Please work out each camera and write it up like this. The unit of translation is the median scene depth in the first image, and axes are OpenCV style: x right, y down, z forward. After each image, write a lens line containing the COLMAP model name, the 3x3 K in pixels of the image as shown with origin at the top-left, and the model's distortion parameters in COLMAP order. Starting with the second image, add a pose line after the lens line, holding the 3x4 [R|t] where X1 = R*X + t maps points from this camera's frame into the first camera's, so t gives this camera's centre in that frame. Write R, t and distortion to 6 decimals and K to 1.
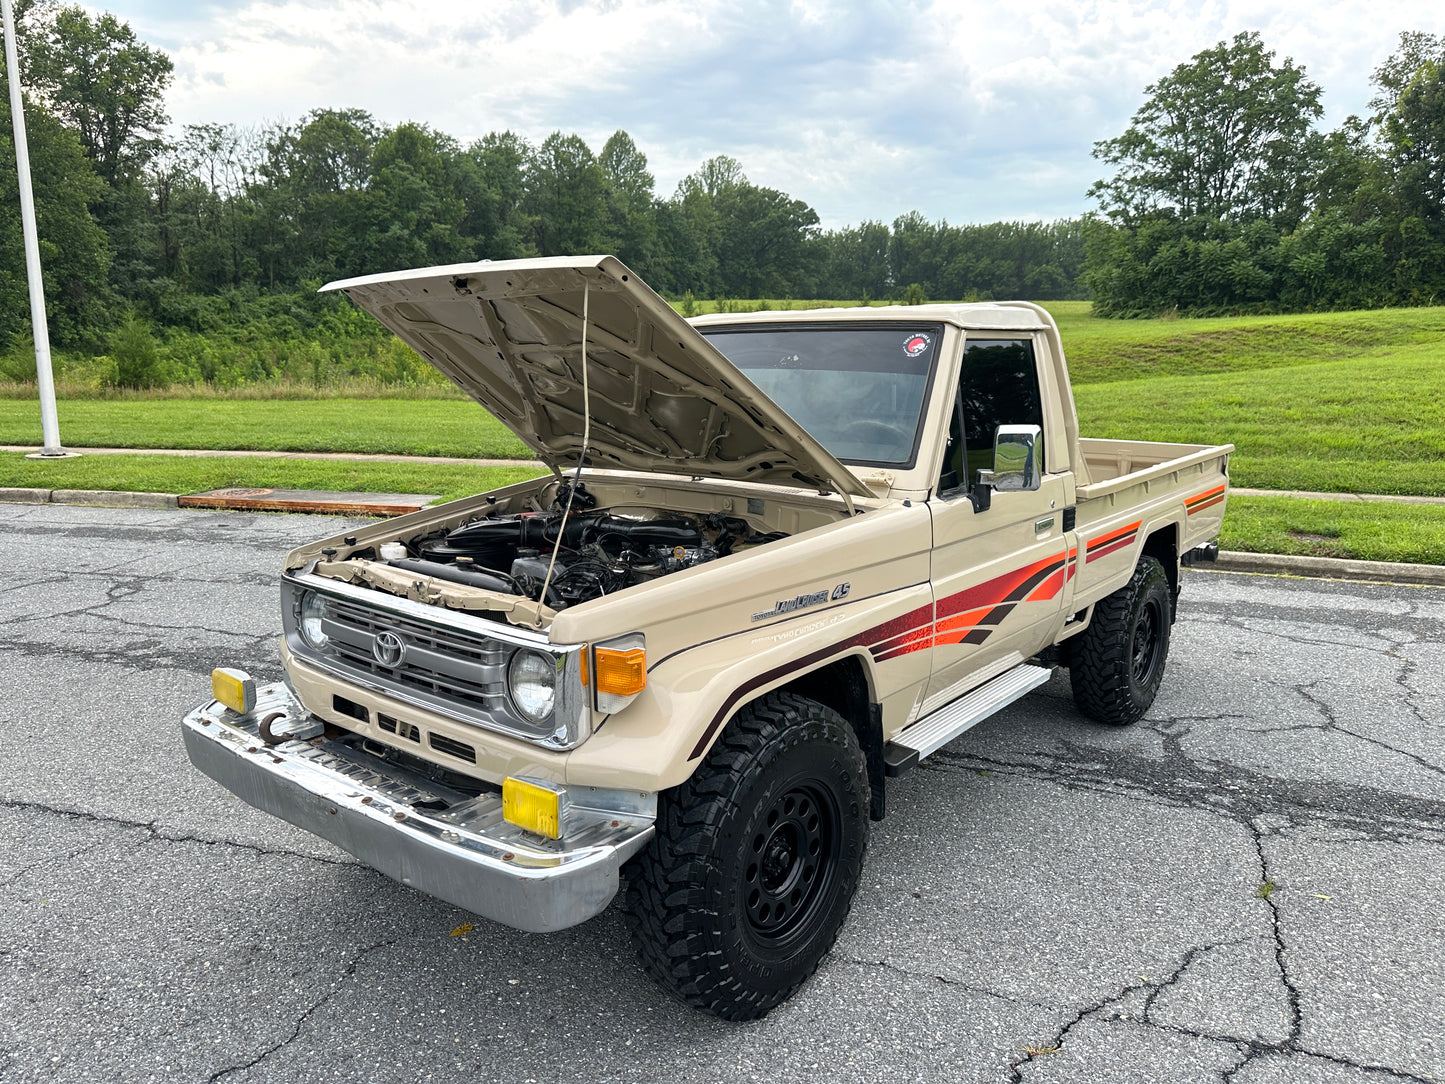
lens RADIAL K [[1012.7, 0, 728.8], [0, 1012.7, 539.1], [0, 0, 1]] dist [0.040755, -0.050902]
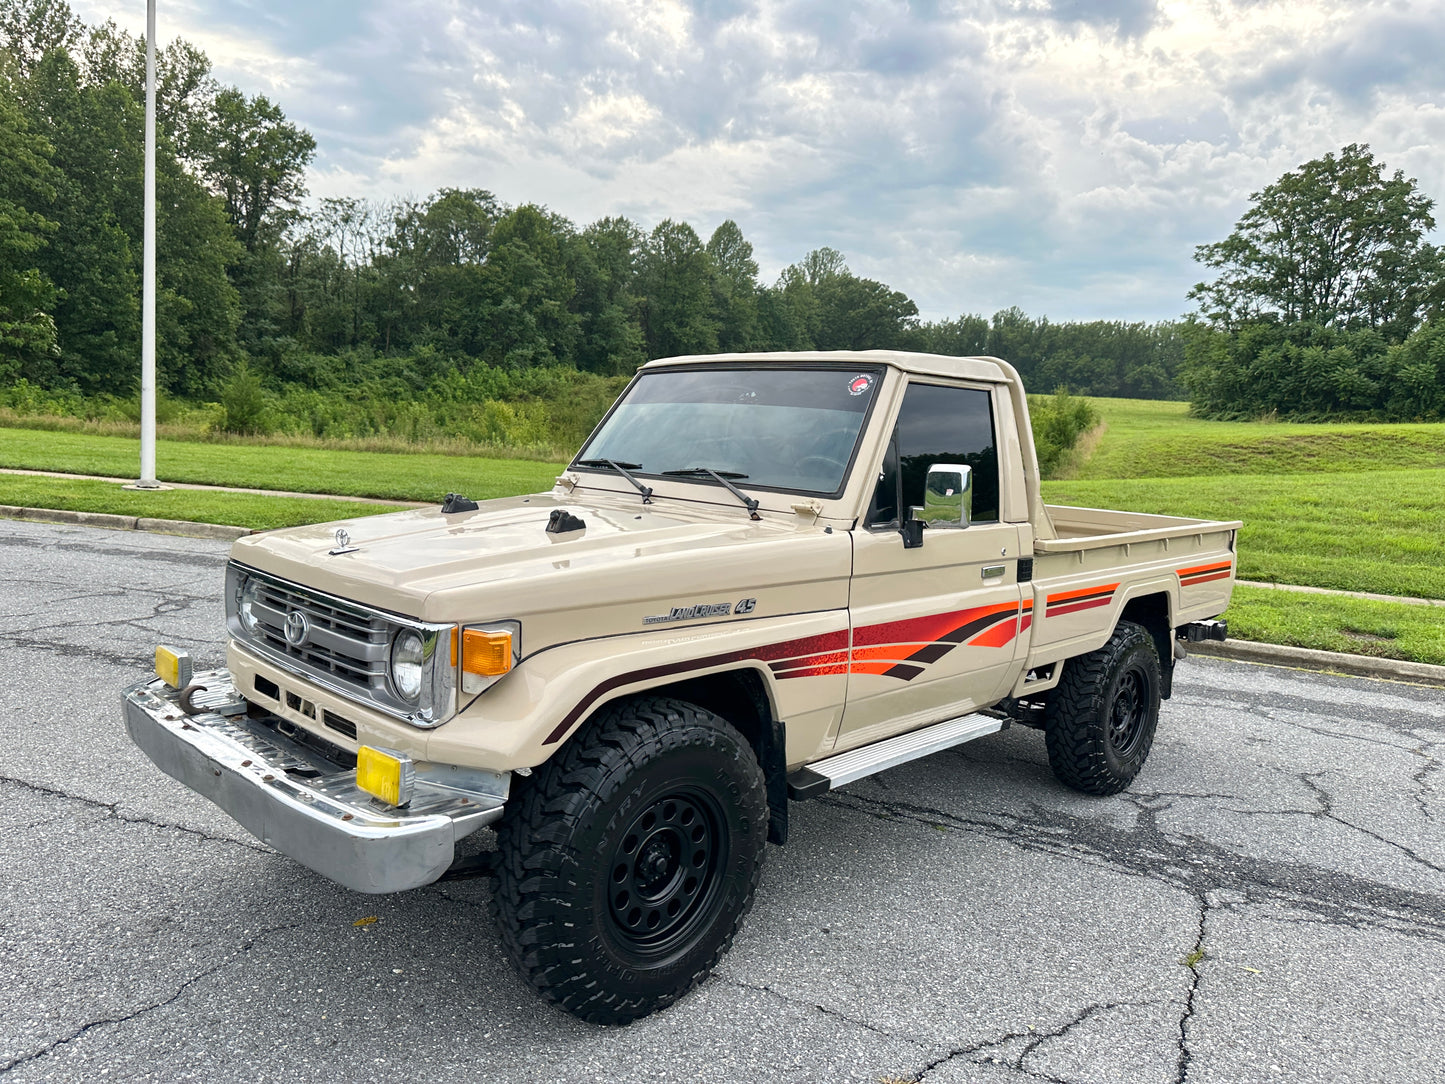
lens RADIAL K [[1012.7, 0, 742.3], [0, 1012.7, 528.2], [0, 0, 1]] dist [0.040755, -0.050902]
pose [[0.995486, 0.058010, -0.075117, 0.110763], [-0.064459, 0.994166, -0.086479, 0.037778], [0.069662, 0.090931, 0.993418, -0.014551]]
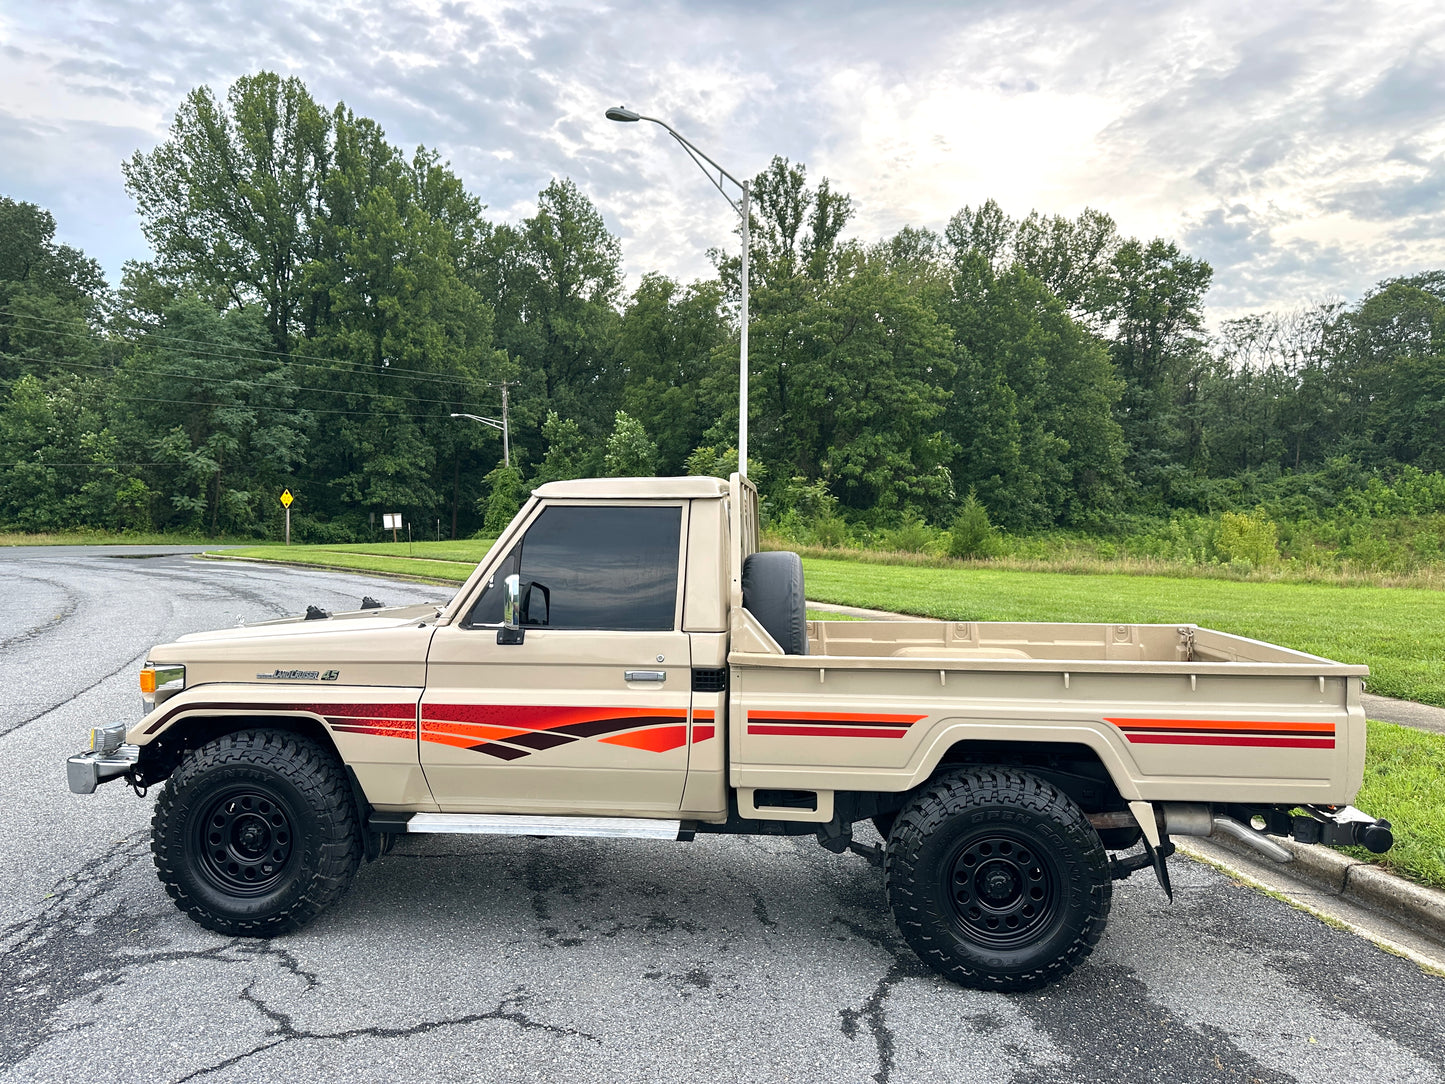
lens RADIAL K [[1012.7, 0, 708.9], [0, 1012.7, 553.3], [0, 0, 1]] dist [0.040755, -0.050902]
pose [[0.555403, 0.020630, -0.831325, 0.977738], [-0.154101, 0.984931, -0.078512, -0.053527], [0.817178, 0.171714, 0.550213, 0.380393]]
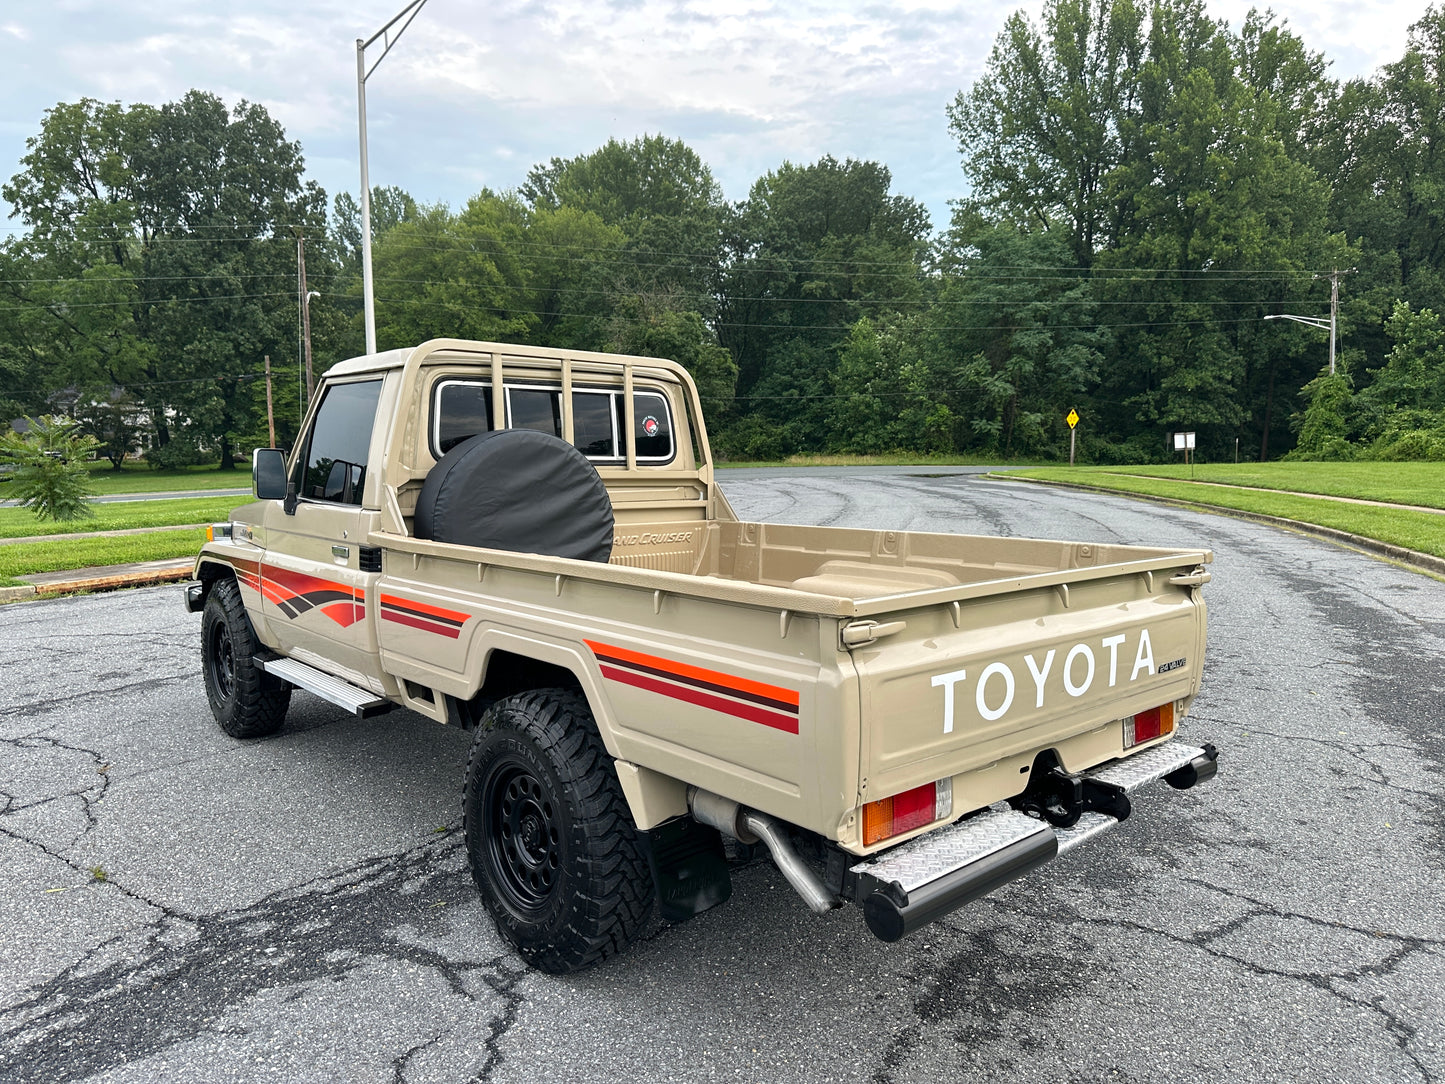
lens RADIAL K [[1012.7, 0, 721.9], [0, 1012.7, 555.5], [0, 0, 1]] dist [0.040755, -0.050902]
pose [[-0.158795, 0.100618, -0.982171, 0.643685], [-0.181462, 0.974873, 0.129208, -0.105711], [0.970493, 0.198745, -0.136546, 0.767945]]
